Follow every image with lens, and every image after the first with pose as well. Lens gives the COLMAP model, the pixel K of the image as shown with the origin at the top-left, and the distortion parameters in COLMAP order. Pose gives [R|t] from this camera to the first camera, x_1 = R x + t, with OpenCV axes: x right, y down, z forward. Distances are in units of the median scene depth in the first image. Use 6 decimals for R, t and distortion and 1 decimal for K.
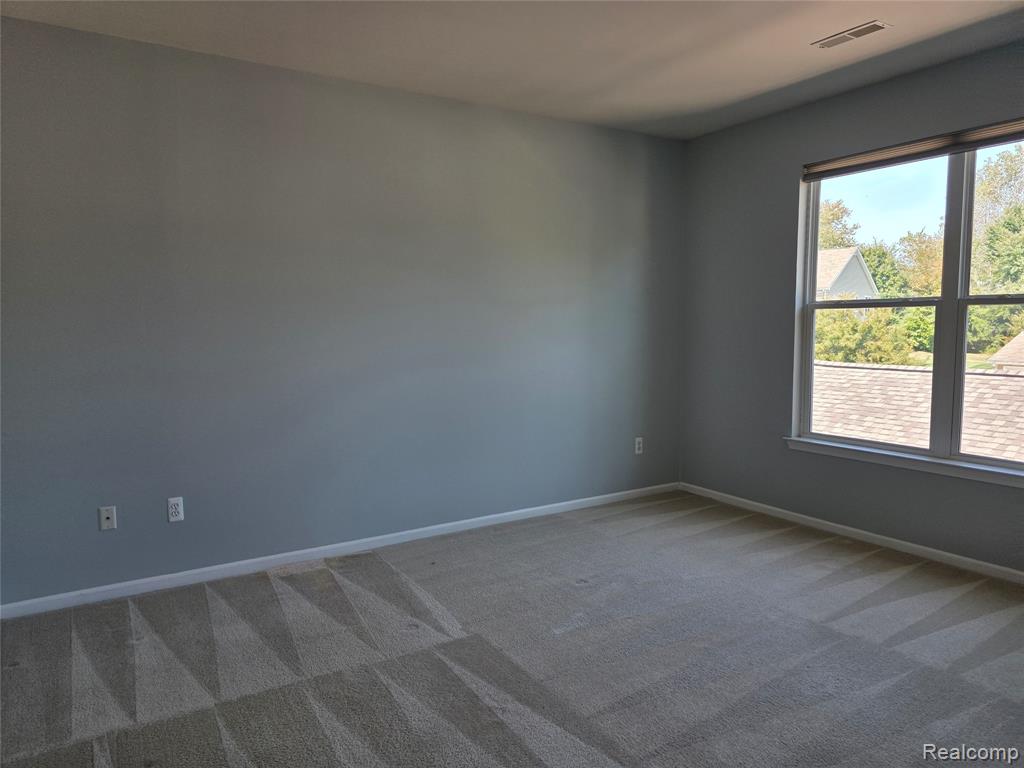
lens RADIAL K [[691.2, 0, 515.1], [0, 691.2, 379.0], [0, 0, 1]] dist [0.068536, -0.052548]
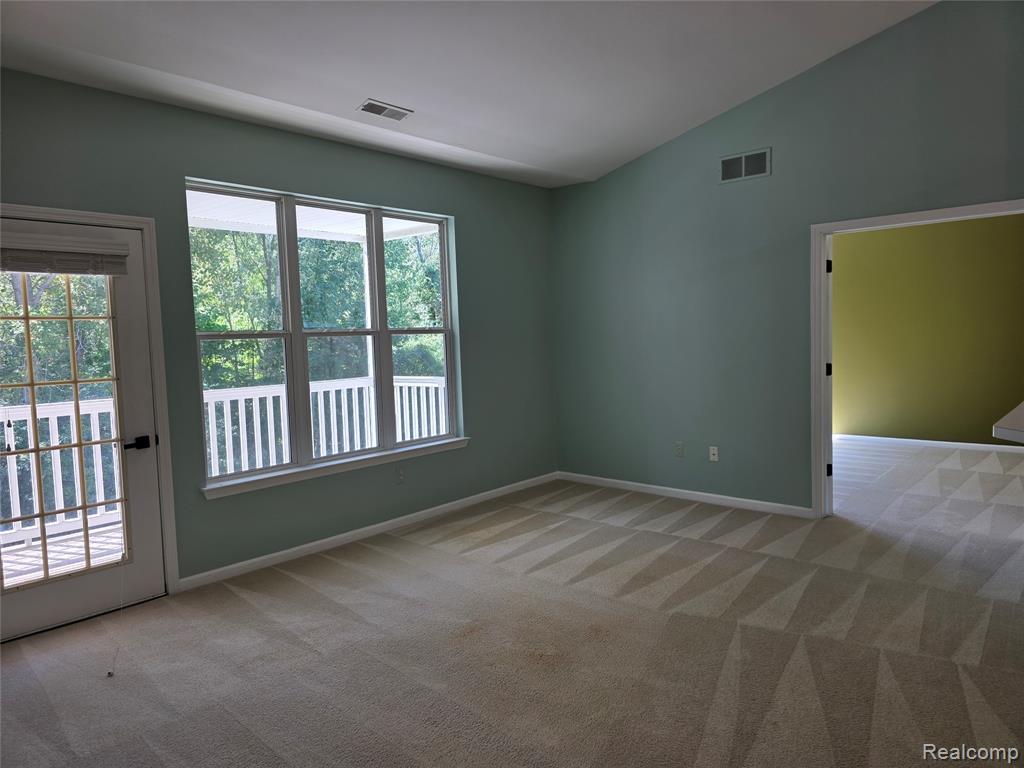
lens RADIAL K [[691.2, 0, 515.1], [0, 691.2, 379.0], [0, 0, 1]] dist [0.068536, -0.052548]
pose [[-0.276109, -0.040700, 0.960264, -0.593143], [0.125169, 0.989072, 0.077912, -0.077761], [-0.952941, 0.141707, -0.267998, 0.963557]]
